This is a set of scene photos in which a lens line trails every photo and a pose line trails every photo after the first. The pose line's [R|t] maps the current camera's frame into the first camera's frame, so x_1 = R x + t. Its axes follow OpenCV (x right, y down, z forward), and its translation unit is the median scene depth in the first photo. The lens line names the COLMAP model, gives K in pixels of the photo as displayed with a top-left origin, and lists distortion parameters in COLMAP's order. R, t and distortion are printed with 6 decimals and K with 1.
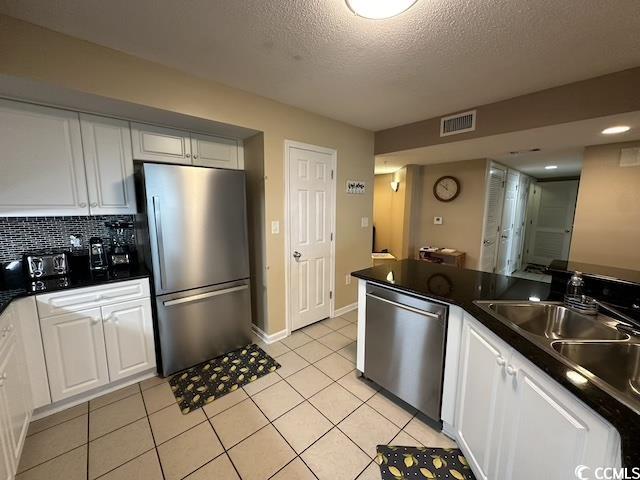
lens RADIAL K [[256.2, 0, 320.4], [0, 256.2, 240.2], [0, 0, 1]] dist [-0.002831, 0.000177]
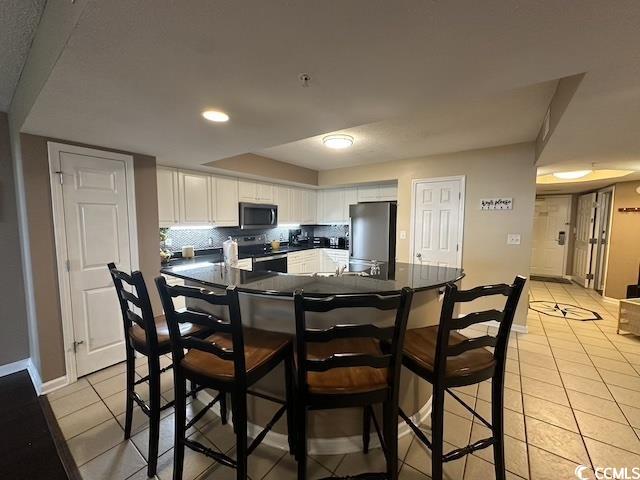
lens RADIAL K [[256.2, 0, 320.7], [0, 256.2, 239.9], [0, 0, 1]] dist [-0.002831, 0.000177]
pose [[0.211752, 0.072348, -0.974642, 1.351385], [-0.136022, 0.989732, 0.043916, -0.018826], [0.967812, 0.123273, 0.219418, 0.155931]]
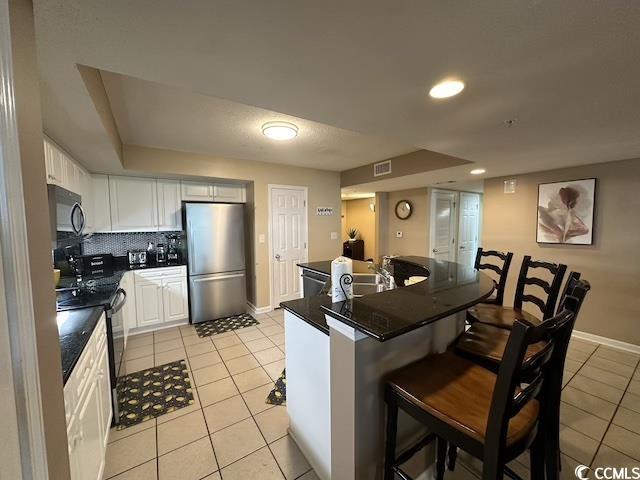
lens RADIAL K [[256.2, 0, 319.5], [0, 256.2, 240.4], [0, 0, 1]] dist [-0.002831, 0.000177]
pose [[0.989855, -0.004037, -0.142022, 0.420659], [-0.005581, 0.997720, -0.067262, 0.070435], [0.141970, 0.067373, 0.987576, -0.538471]]
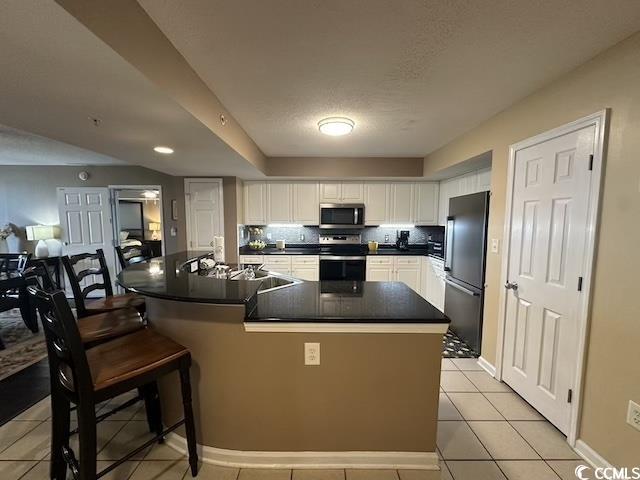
lens RADIAL K [[256.2, 0, 318.0], [0, 256.2, 239.8], [0, 0, 1]] dist [-0.002831, 0.000177]
pose [[-0.668888, 0.051826, -0.741554, 0.975023], [-0.109477, 0.979821, 0.167228, -0.162908], [0.735257, 0.193040, -0.649717, 1.179492]]
